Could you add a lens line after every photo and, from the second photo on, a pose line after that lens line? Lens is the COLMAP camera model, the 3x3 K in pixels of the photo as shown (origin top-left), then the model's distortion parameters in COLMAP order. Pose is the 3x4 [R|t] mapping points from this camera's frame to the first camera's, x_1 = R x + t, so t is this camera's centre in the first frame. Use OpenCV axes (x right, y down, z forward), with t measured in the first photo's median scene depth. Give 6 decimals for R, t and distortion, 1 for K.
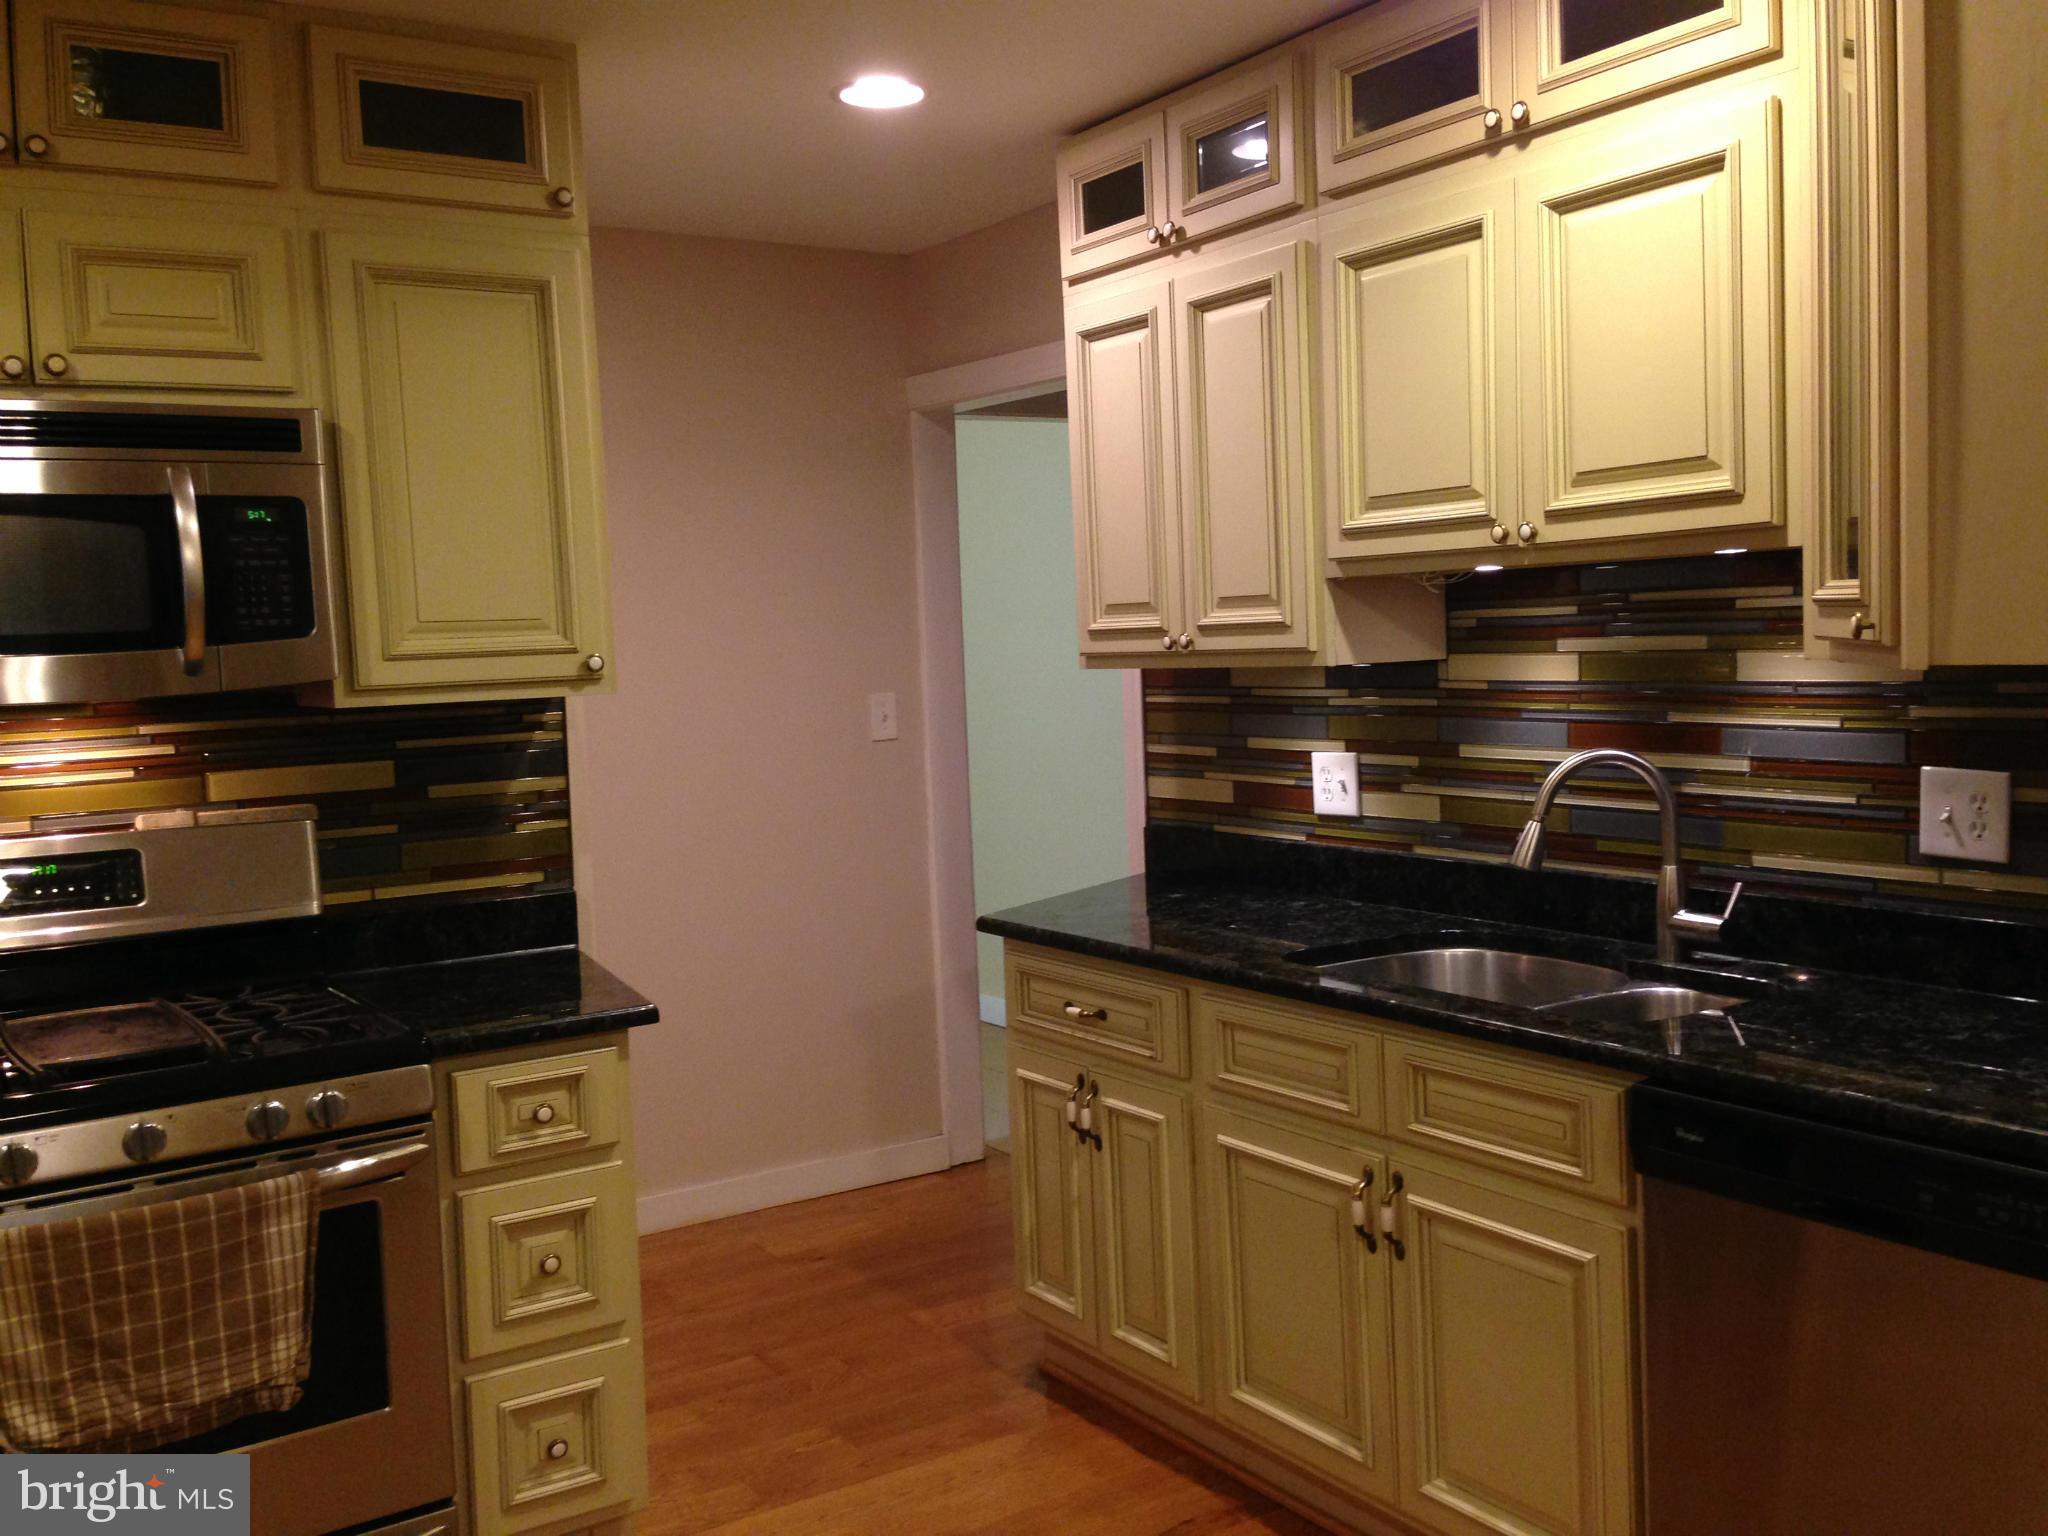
lens RADIAL K [[1810.7, 0, 1018.9], [0, 1810.7, 752.2], [0, 0, 1]] dist [0.062602, -0.044390]
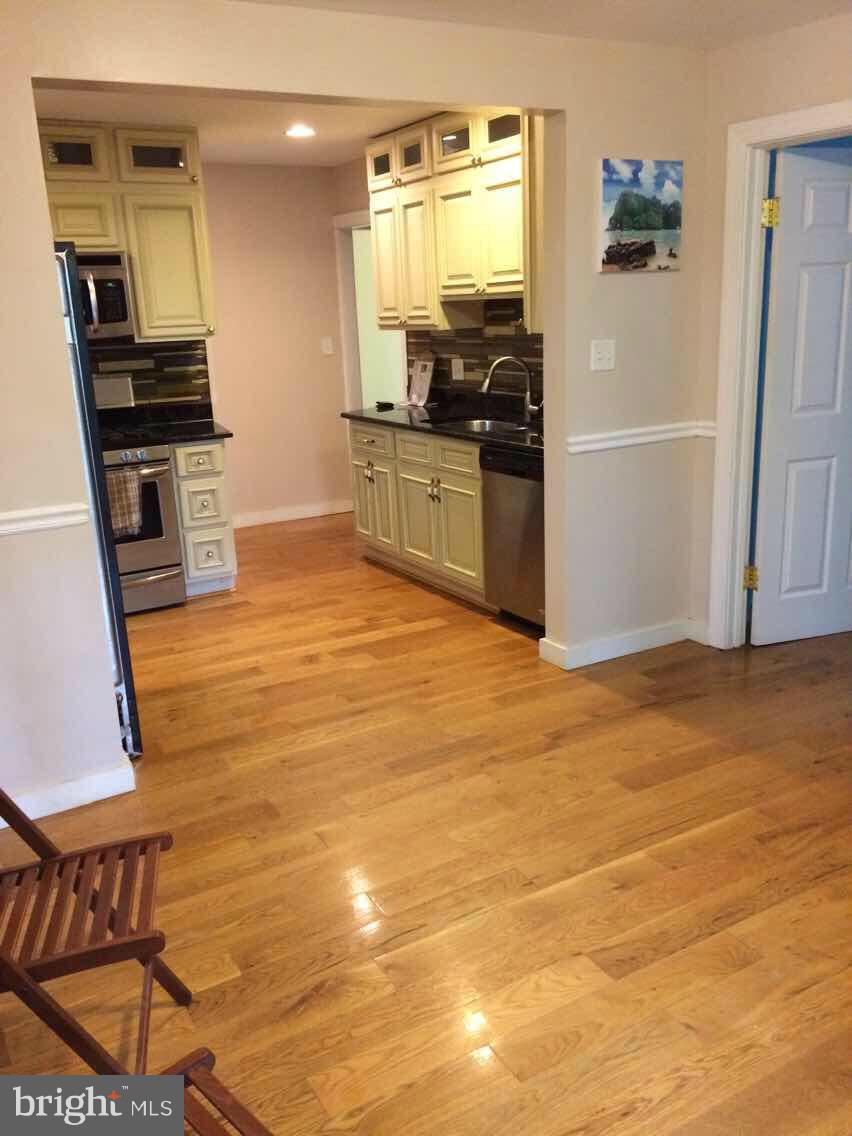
lens RADIAL K [[1004.4, 0, 433.5], [0, 1004.4, 570.0], [0, 0, 1]] dist [0.062602, -0.044390]
pose [[0.997880, 0.014168, -0.063520, 0.290818], [-0.001441, 0.980588, 0.196073, 0.019413], [0.065065, -0.195566, 0.978530, -0.850749]]
